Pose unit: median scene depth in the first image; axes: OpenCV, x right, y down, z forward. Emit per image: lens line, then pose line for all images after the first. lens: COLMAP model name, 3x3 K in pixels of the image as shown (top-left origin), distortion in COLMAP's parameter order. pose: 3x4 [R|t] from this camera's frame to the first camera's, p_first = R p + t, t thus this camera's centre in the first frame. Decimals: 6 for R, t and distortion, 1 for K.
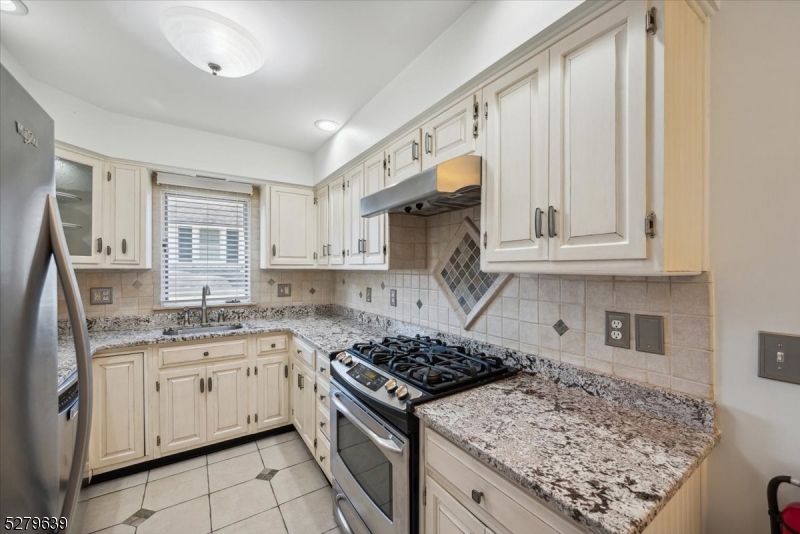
lens RADIAL K [[323.1, 0, 395.3], [0, 323.1, 271.1], [0, 0, 1]] dist [-0.005457, 0.000518]
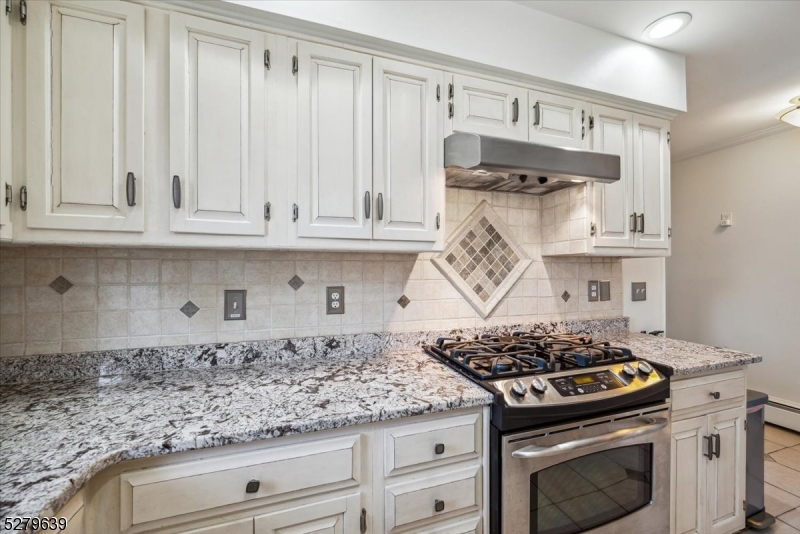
lens RADIAL K [[323.1, 0, 405.2], [0, 323.1, 270.9], [0, 0, 1]] dist [-0.005457, 0.000518]
pose [[0.229590, -0.003873, 0.973280, -0.646906], [0.011741, 0.999930, 0.001210, 0.033200], [-0.973217, 0.011150, 0.229619, 0.851113]]
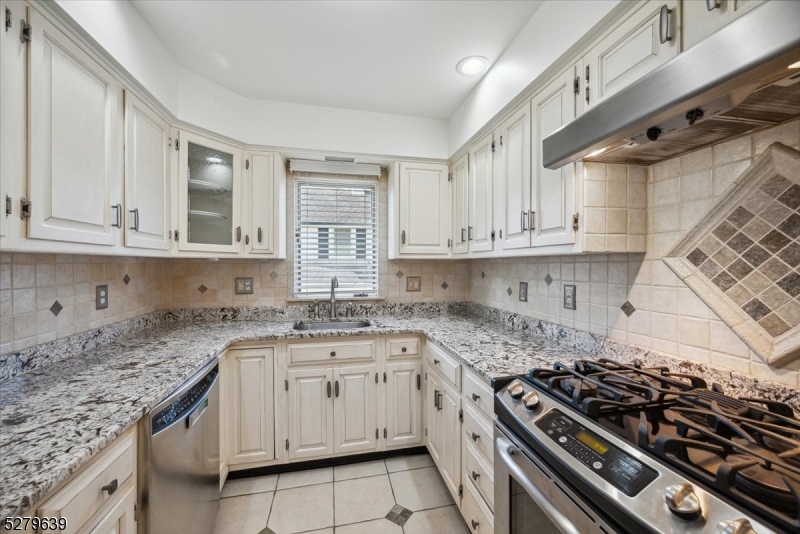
lens RADIAL K [[312.4, 0, 393.9], [0, 312.4, 268.8], [0, 0, 1]] dist [-0.002850, 0.000376]
pose [[0.935004, 0.001251, -0.354635, -0.138245], [-0.000399, 0.999997, 0.002475, 0.023931], [0.354637, -0.002172, 0.935002, 0.279826]]
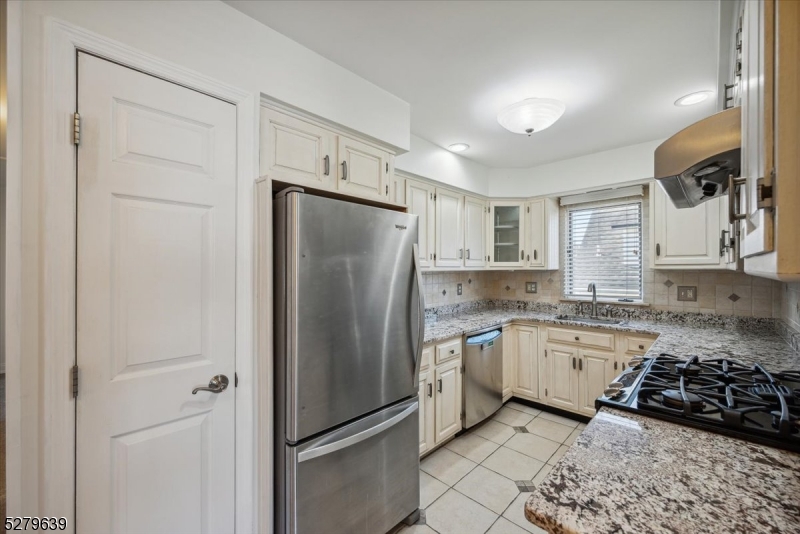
lens RADIAL K [[312.4, 0, 402.4], [0, 312.4, 269.1], [0, 0, 1]] dist [-0.002850, 0.000376]
pose [[0.216229, -0.004752, -0.976331, 0.462027], [-0.003046, 0.999980, -0.005541, -0.000153], [0.976338, 0.004172, 0.216210, 0.092844]]
